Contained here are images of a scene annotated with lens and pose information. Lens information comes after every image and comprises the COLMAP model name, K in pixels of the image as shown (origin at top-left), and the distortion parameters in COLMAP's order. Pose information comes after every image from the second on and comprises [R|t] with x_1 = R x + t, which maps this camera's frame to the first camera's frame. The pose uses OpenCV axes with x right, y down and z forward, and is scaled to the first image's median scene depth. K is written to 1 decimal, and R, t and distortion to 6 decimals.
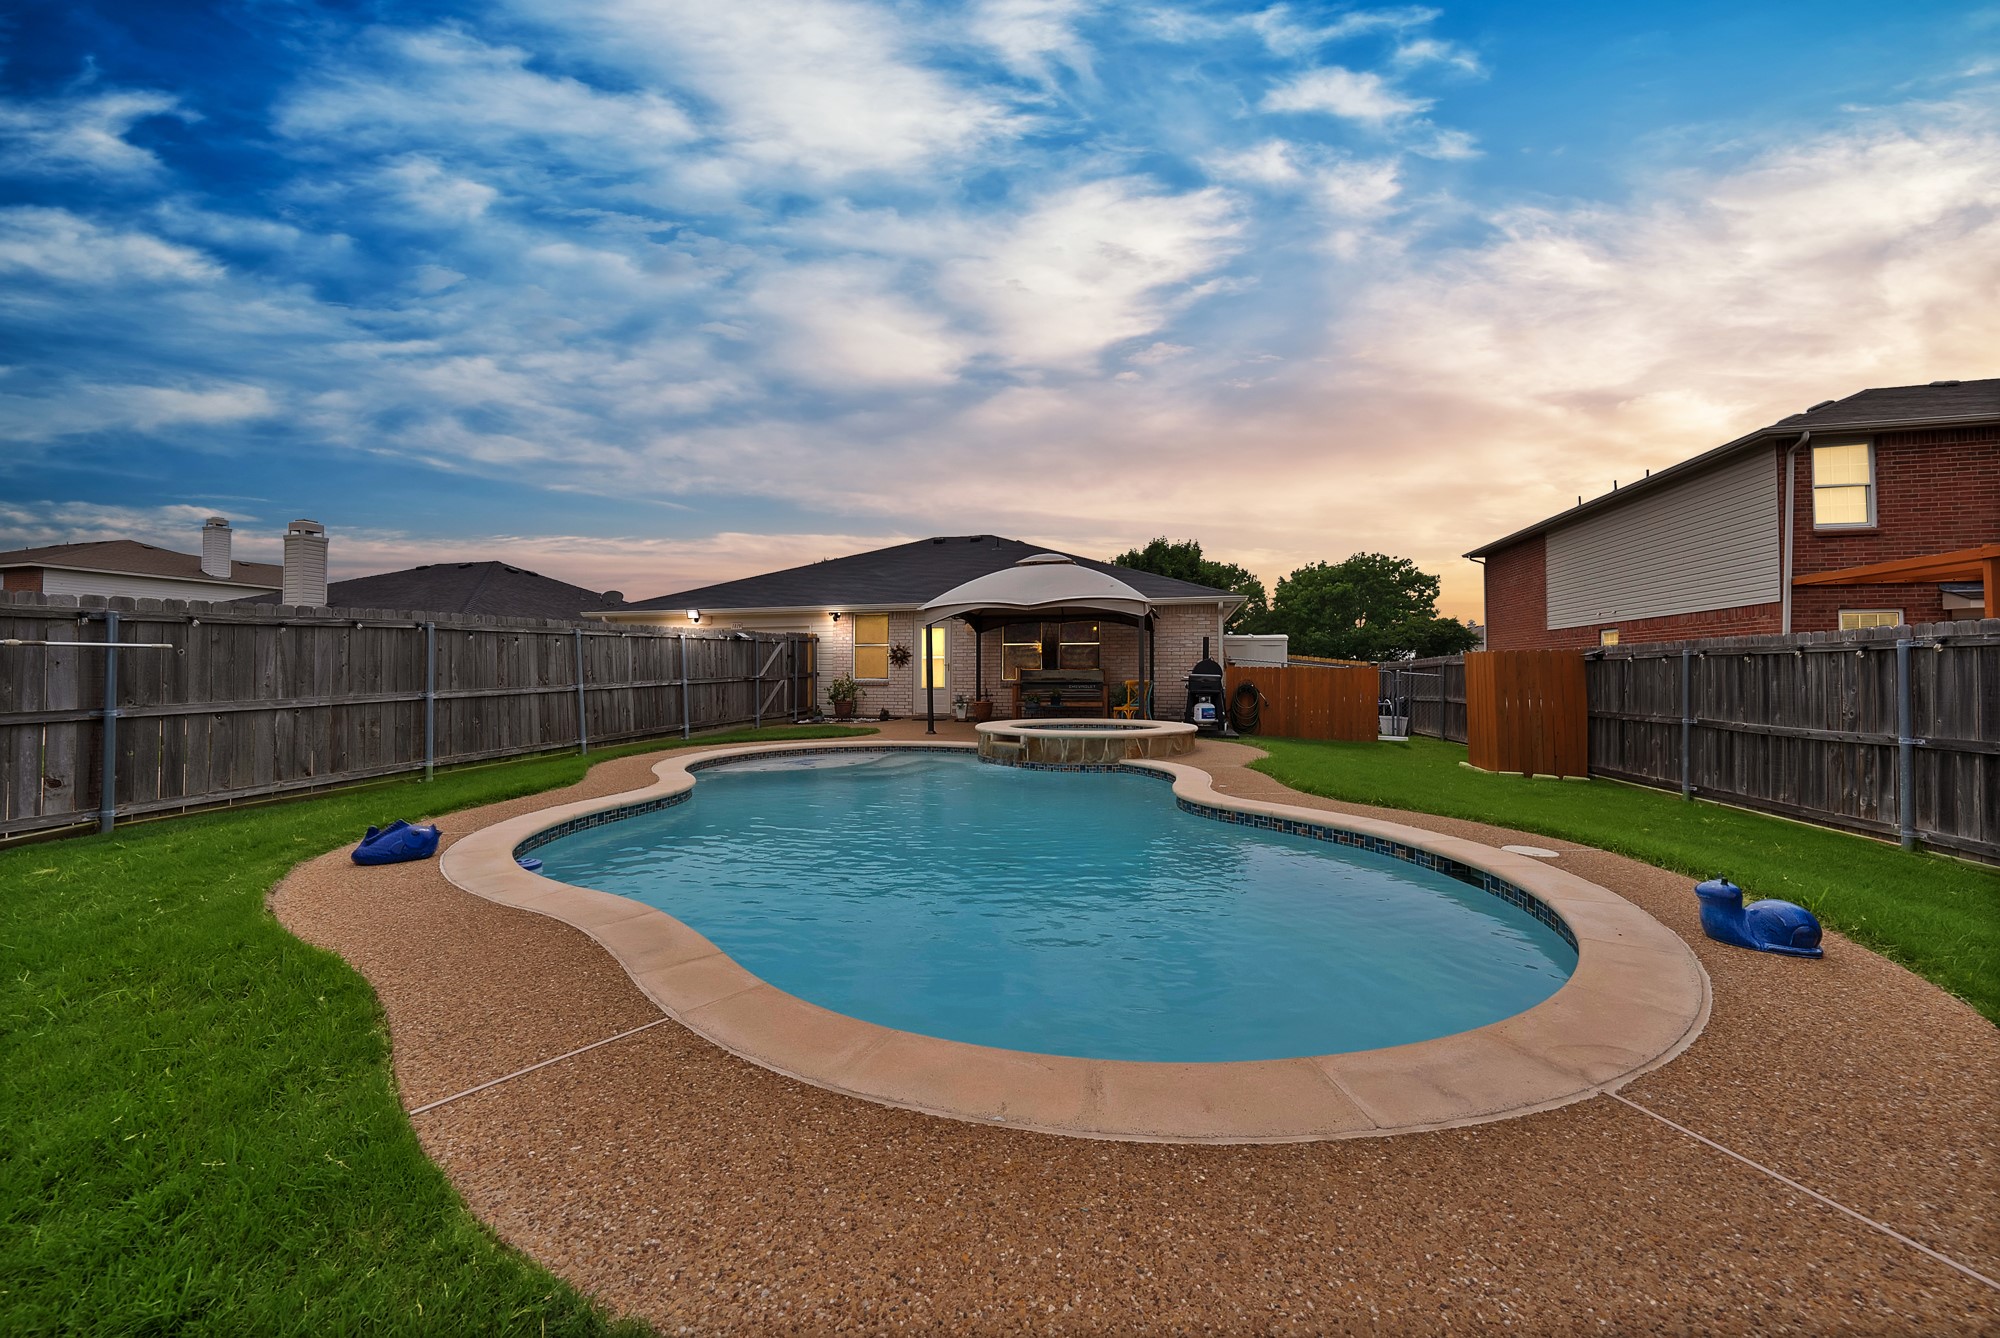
lens RADIAL K [[708.9, 0, 1000.0], [0, 708.9, 669.0], [0, 0, 1]] dist [-0.000180, -0.000003]
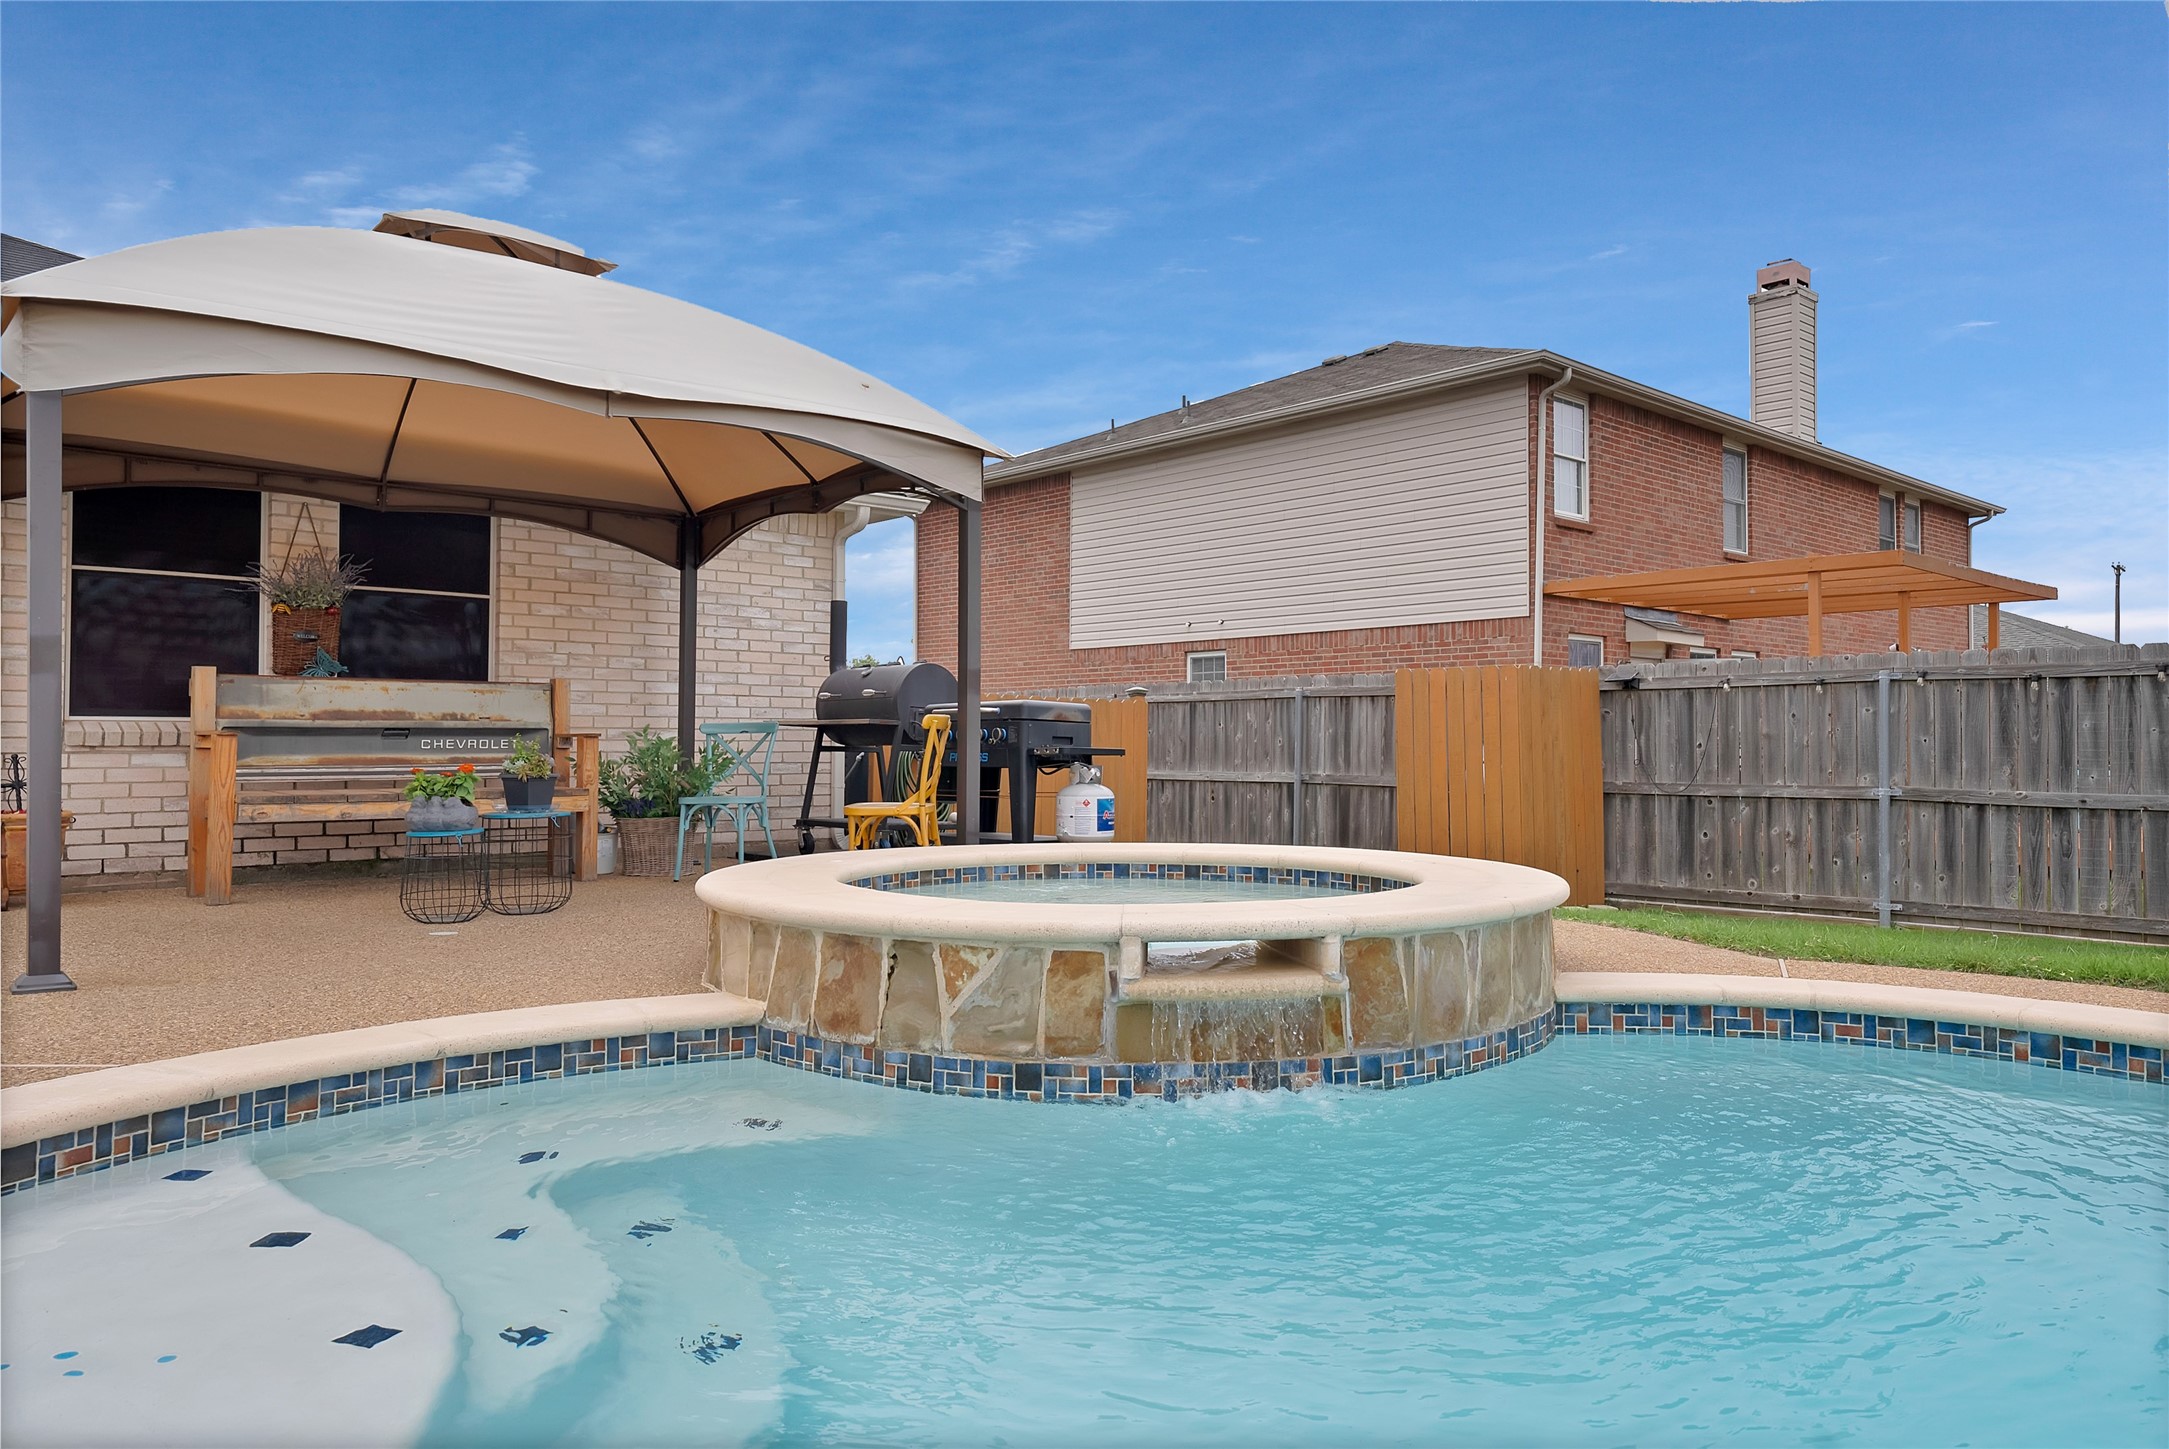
lens RADIAL K [[1453.5, 0, 1084.5], [0, 1453.5, 724.5], [0, 0, 1]] dist [0.003229, 0.000910]
pose [[0.565284, 0.015434, 0.824752, -0.362746], [-0.011400, 0.999876, -0.010898, 0.036282], [-0.824818, -0.003241, 0.565389, 0.801407]]
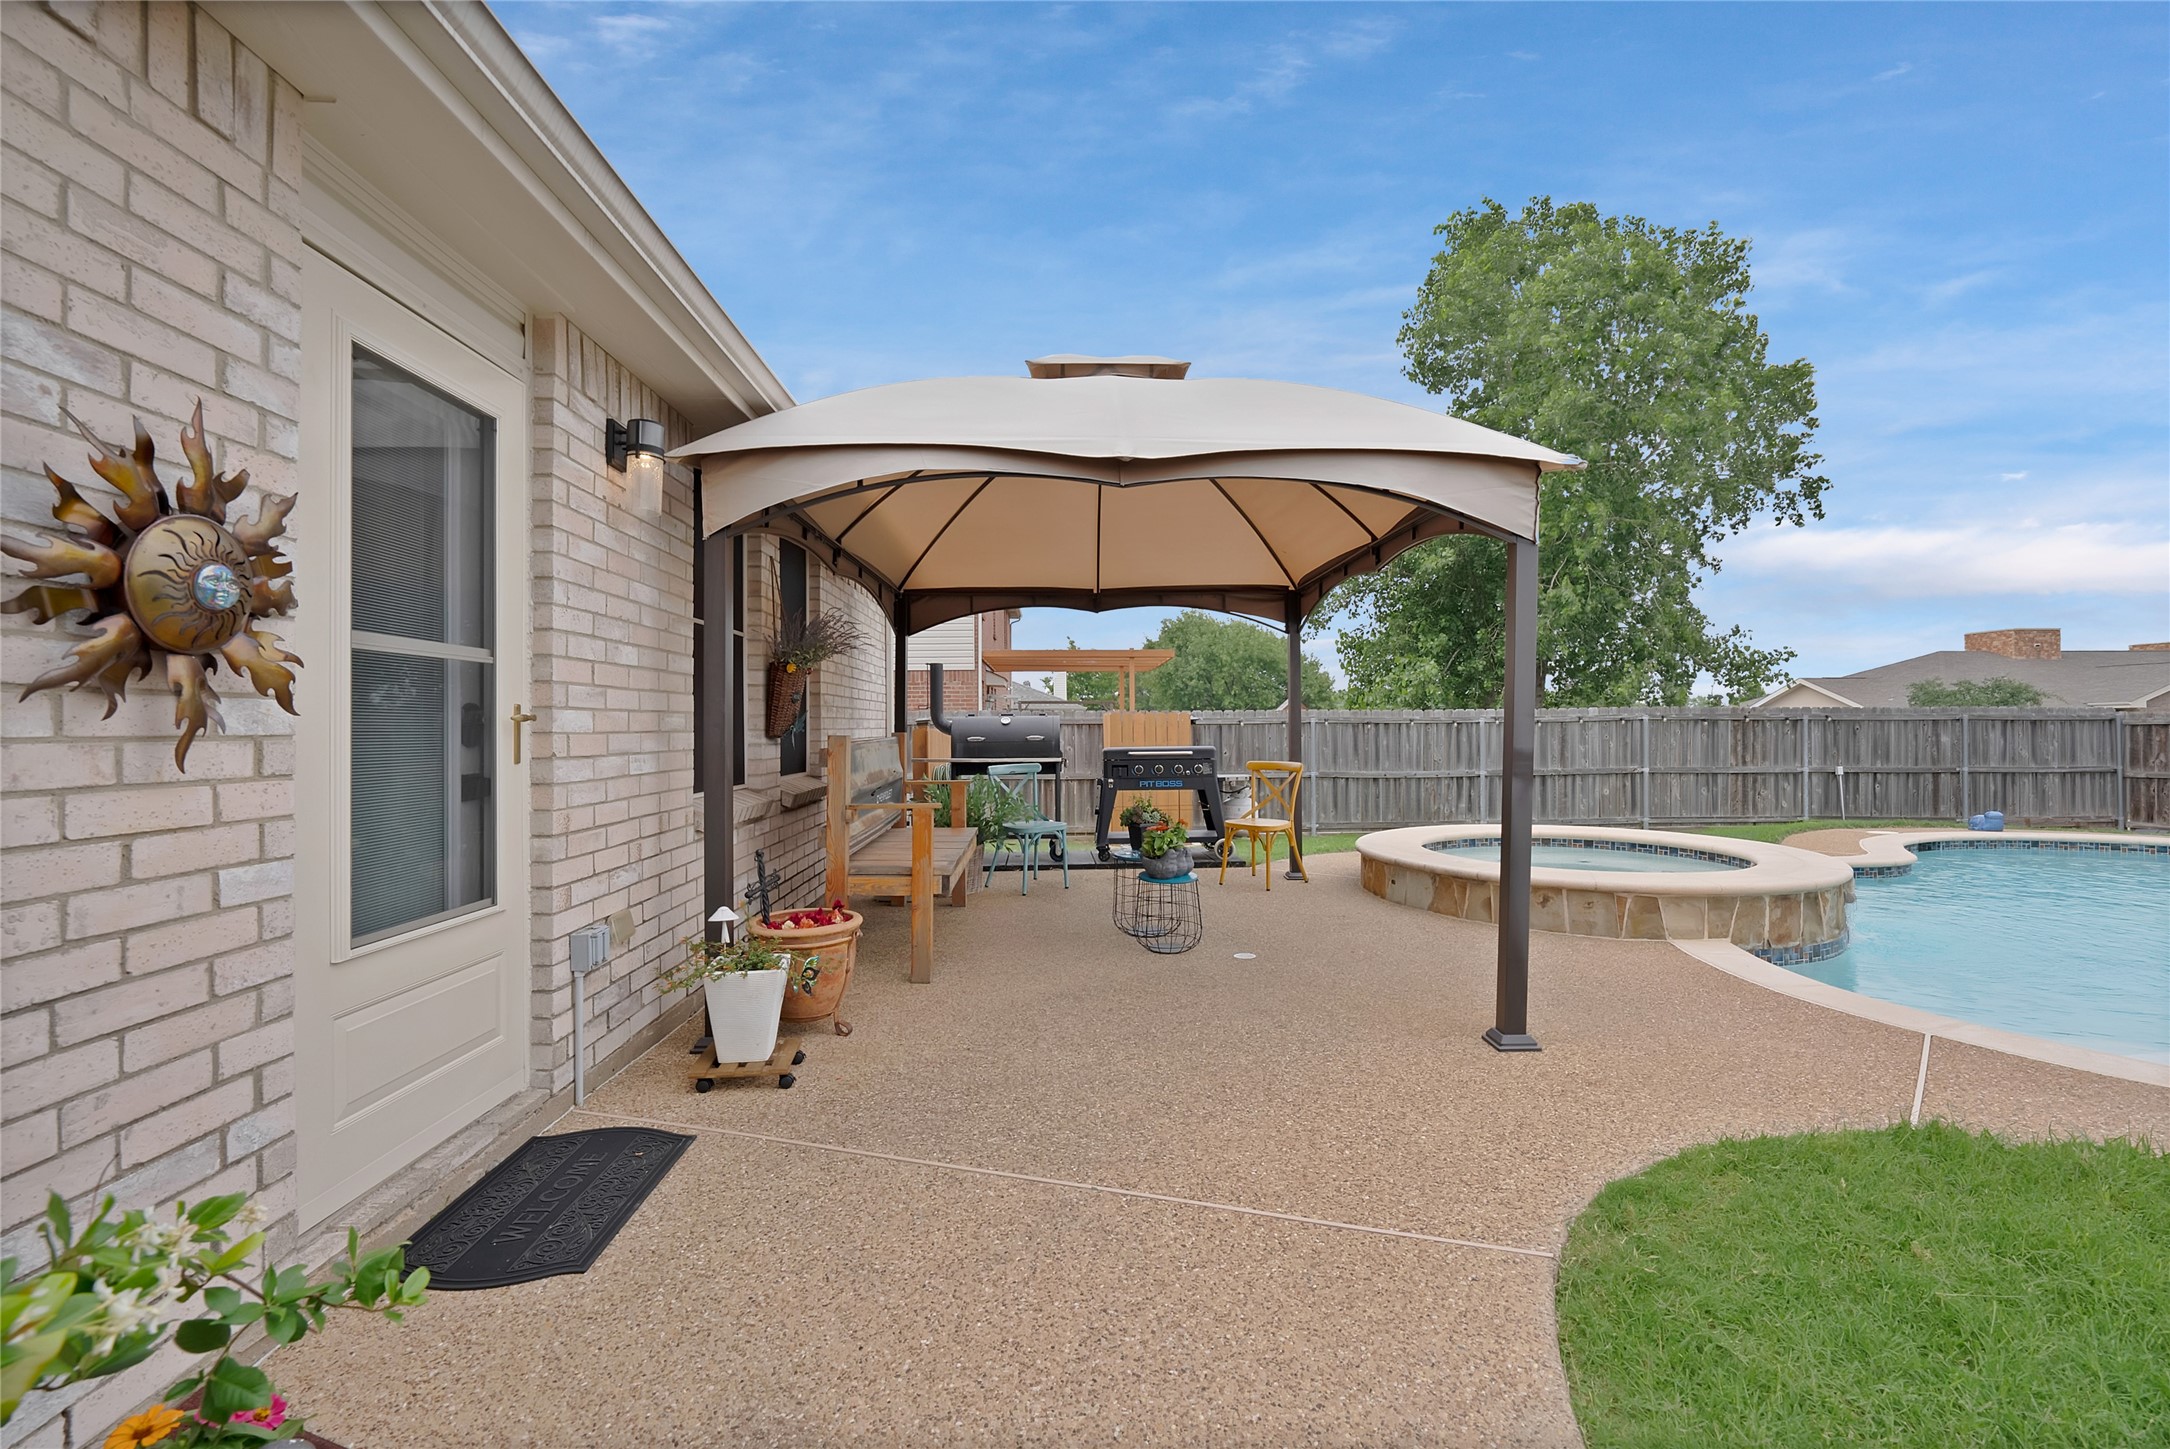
lens RADIAL K [[928.8, 0, 1085.0], [0, 928.8, 724.5], [0, 0, 1]] dist [0.000795, 0.000065]
pose [[-0.279321, 0.001259, 0.960197, -0.479180], [-0.000326, 0.999999, -0.001406, -0.011600], [-0.960198, -0.000706, -0.279320, 1.715315]]
